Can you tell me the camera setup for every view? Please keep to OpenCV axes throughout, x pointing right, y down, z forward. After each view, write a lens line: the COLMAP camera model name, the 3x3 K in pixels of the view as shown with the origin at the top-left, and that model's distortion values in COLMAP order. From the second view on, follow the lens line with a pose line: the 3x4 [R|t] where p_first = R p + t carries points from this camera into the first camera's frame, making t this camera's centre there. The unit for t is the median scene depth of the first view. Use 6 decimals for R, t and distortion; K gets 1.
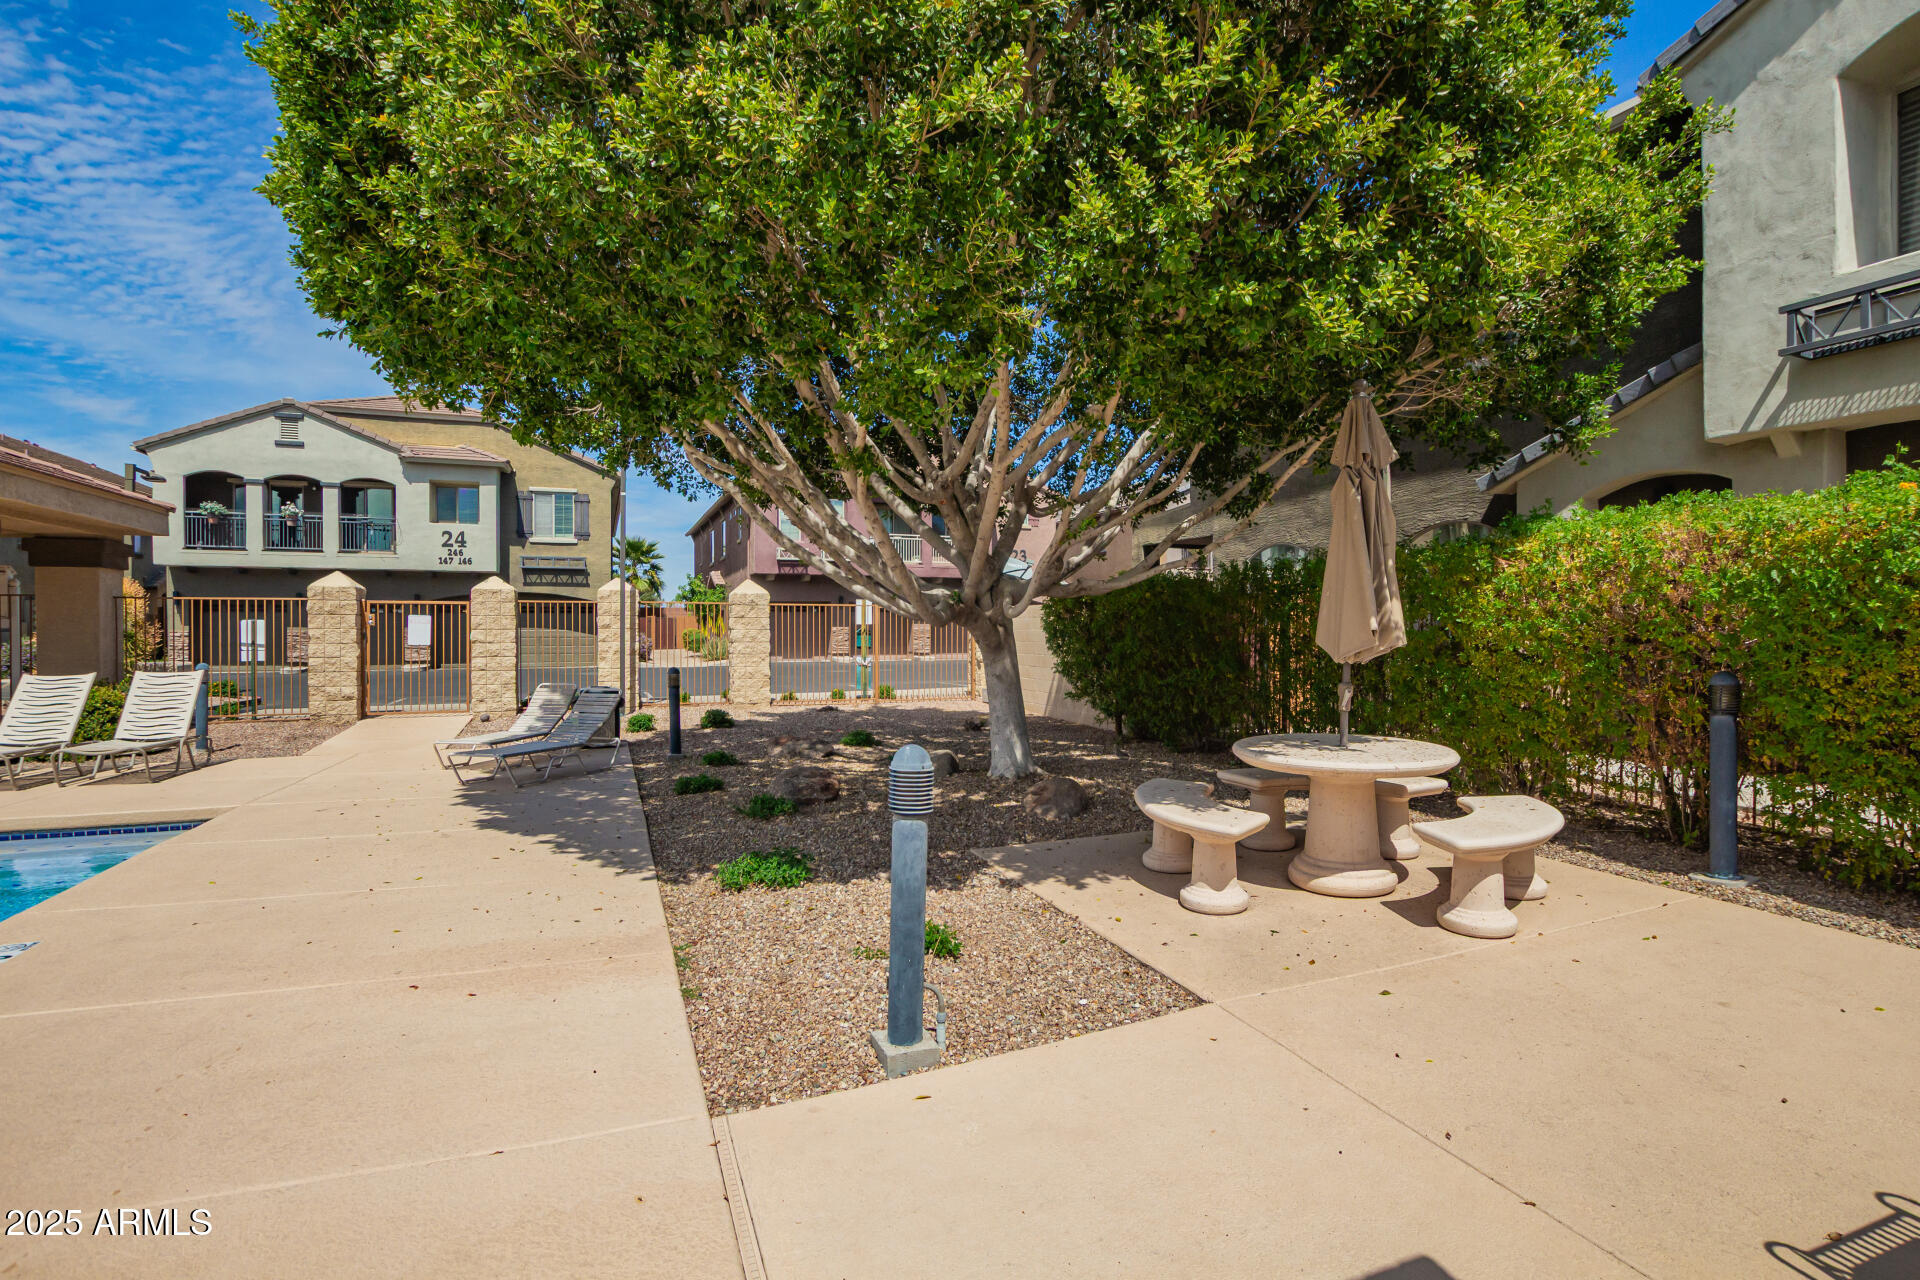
lens RADIAL K [[926.0, 0, 976.3], [0, 926.0, 640.0], [0, 0, 1]] dist [-0.027639, 0.001285]
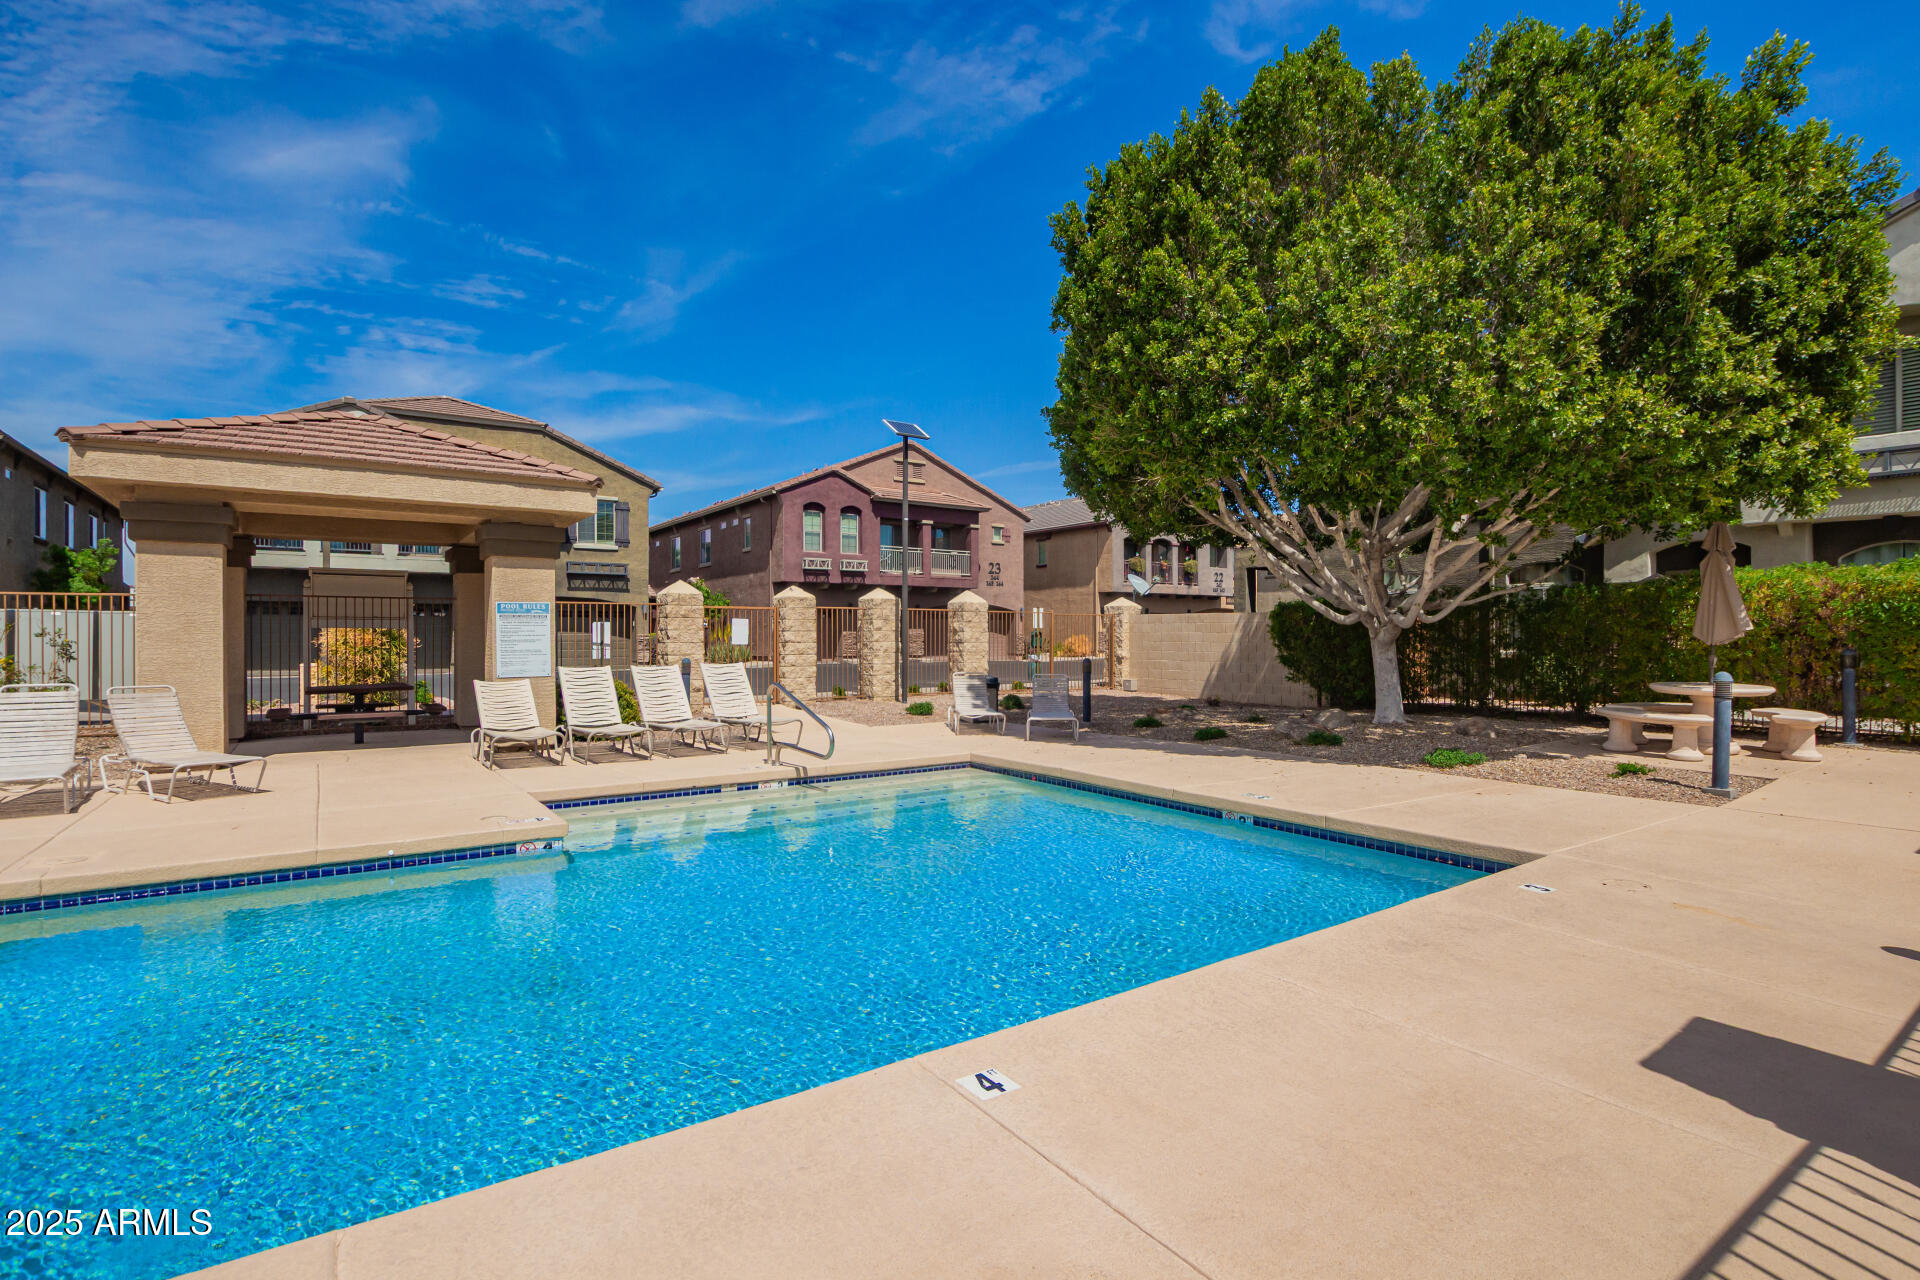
lens RADIAL K [[926.0, 0, 976.3], [0, 926.0, 640.0], [0, 0, 1]] dist [-0.027639, 0.001285]
pose [[0.972389, -0.000509, 0.233367, -0.683179], [0.002169, 0.999974, -0.006856, 0.010167], [-0.233357, 0.007173, 0.972365, -0.243496]]
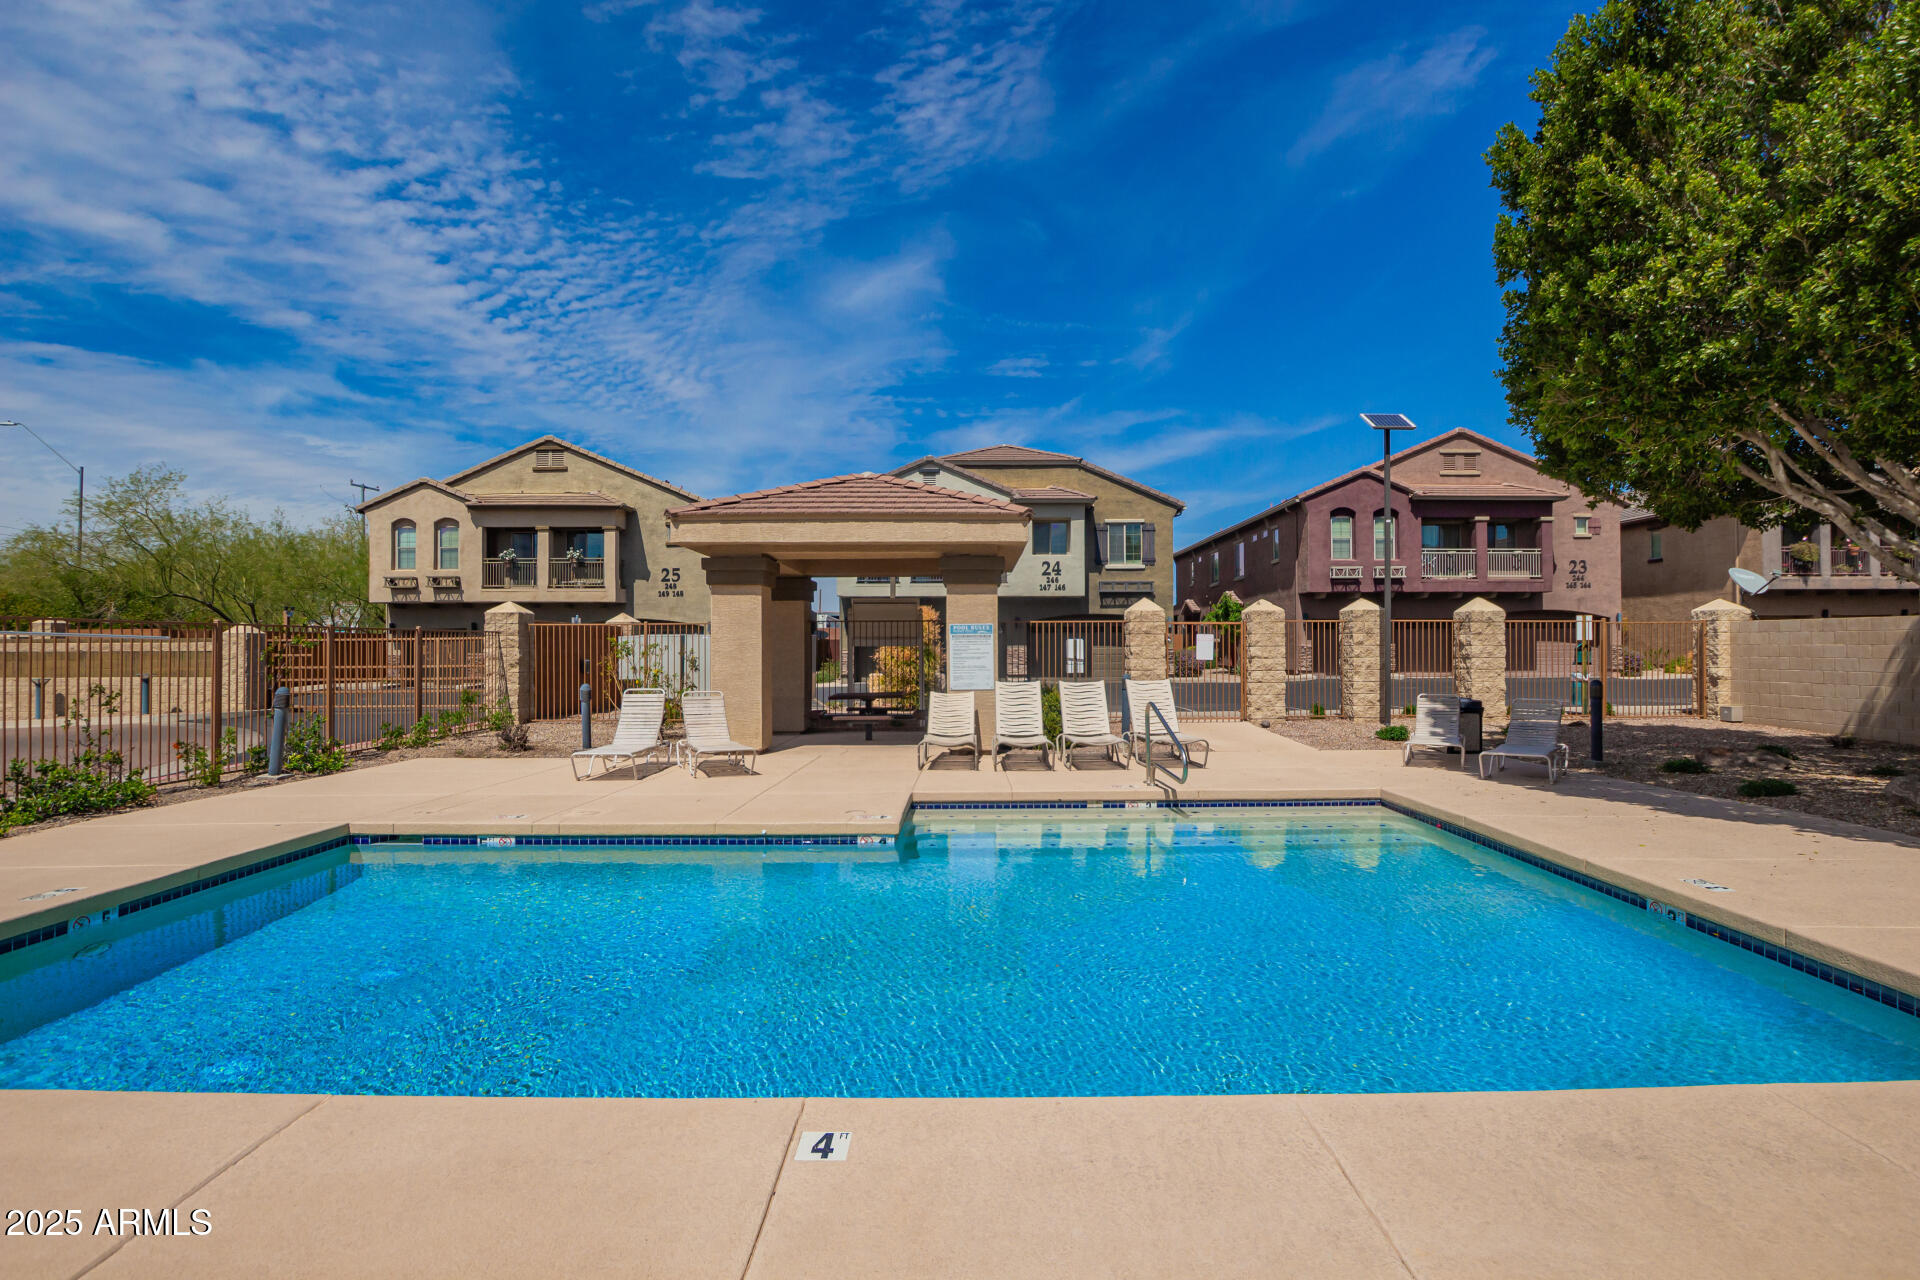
lens RADIAL K [[915.0, 0, 978.5], [0, 915.0, 643.9], [0, 0, 1]] dist [-0.028421, 0.002194]
pose [[0.928932, -0.004659, -0.370222, -0.515791], [-0.000936, 0.999888, -0.014930, 0.003340], [0.370250, 0.014215, 0.928823, -0.209381]]
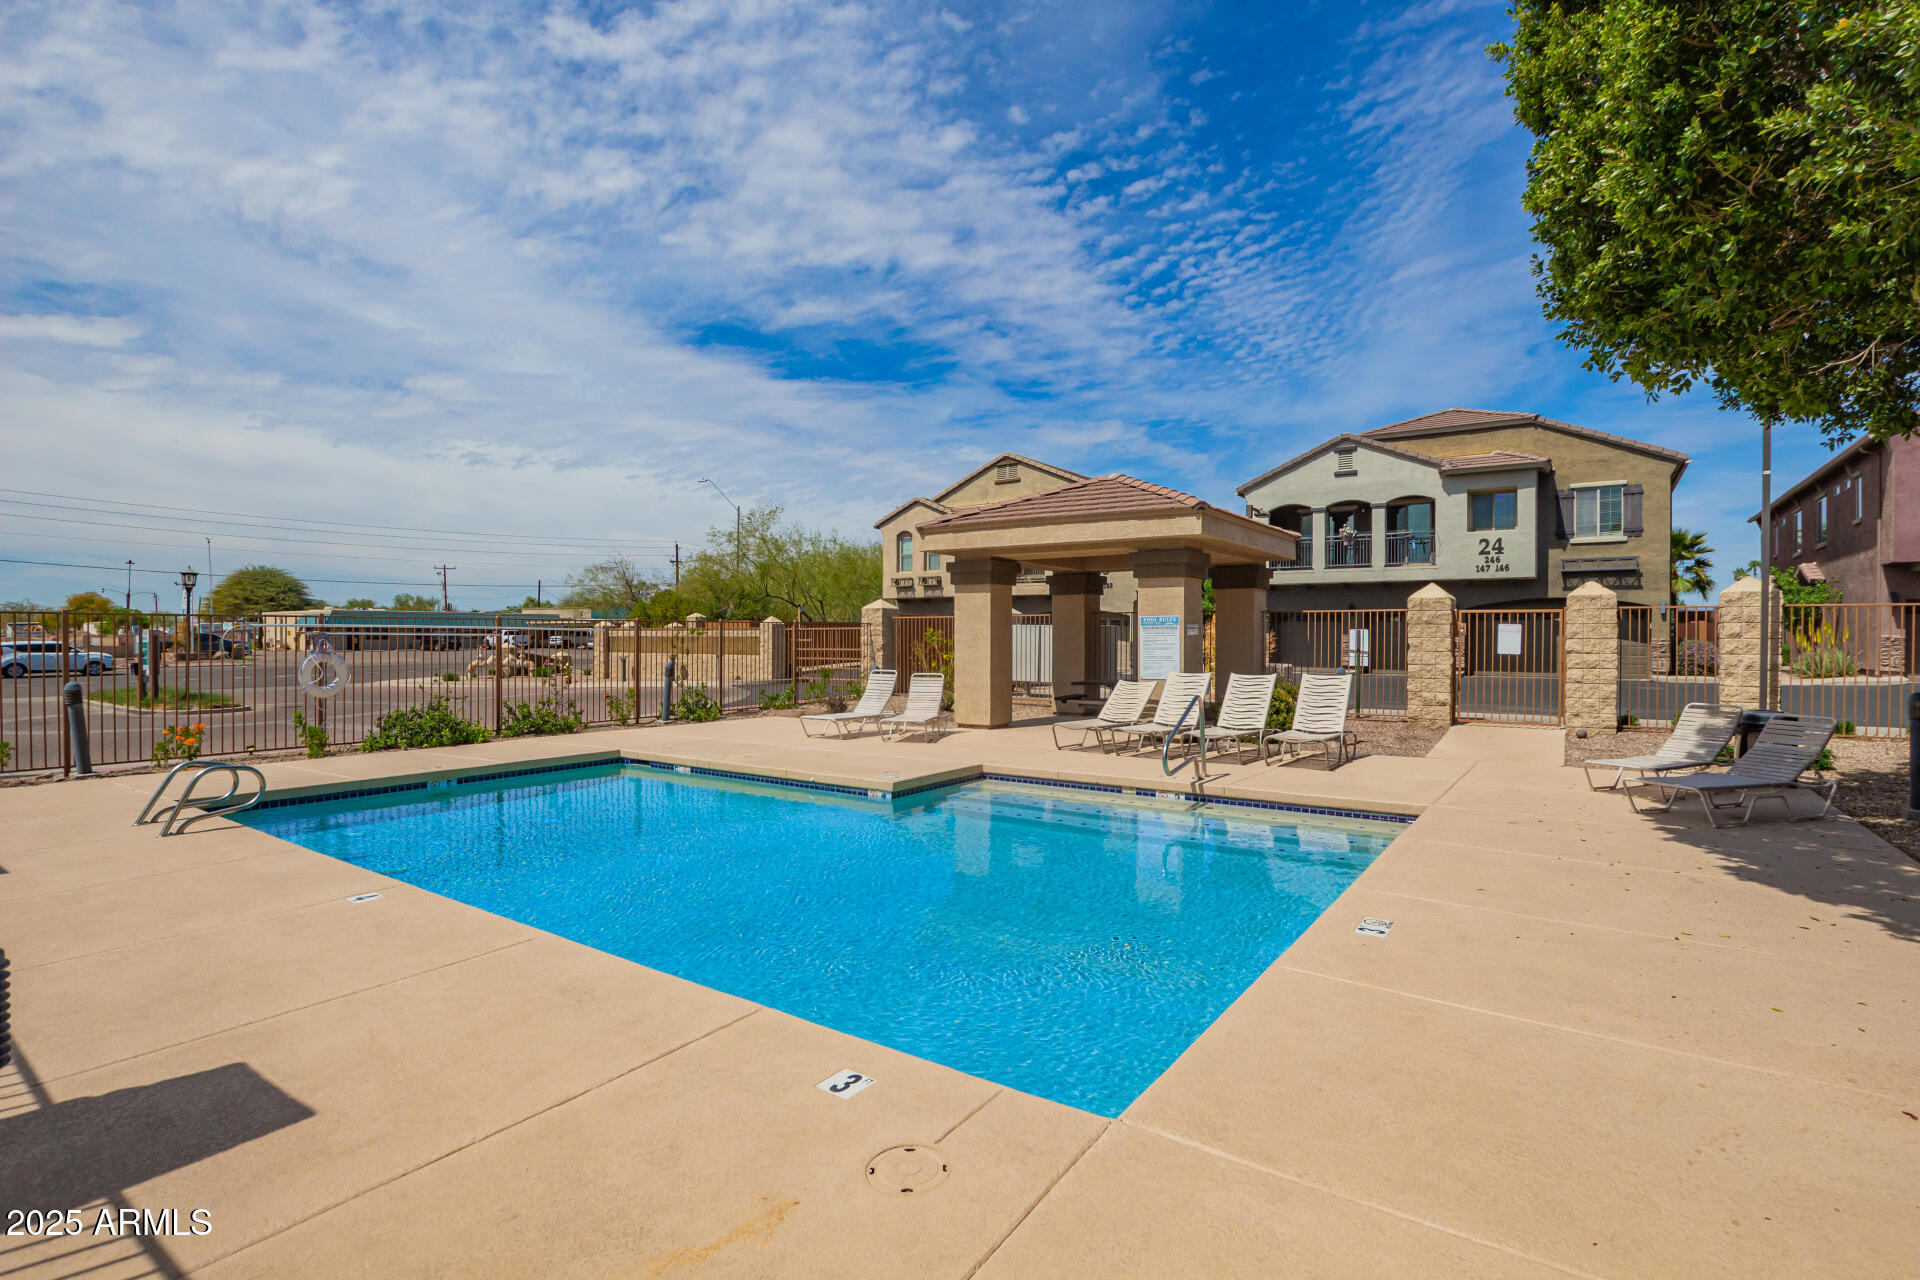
lens RADIAL K [[915.0, 0, 978.5], [0, 915.0, 643.9], [0, 0, 1]] dist [-0.028421, 0.002194]
pose [[0.555463, 0.009093, -0.831491, -0.131660], [-0.011044, 0.999933, 0.003558, -0.003125], [0.831468, 0.007207, 0.555526, -0.020191]]
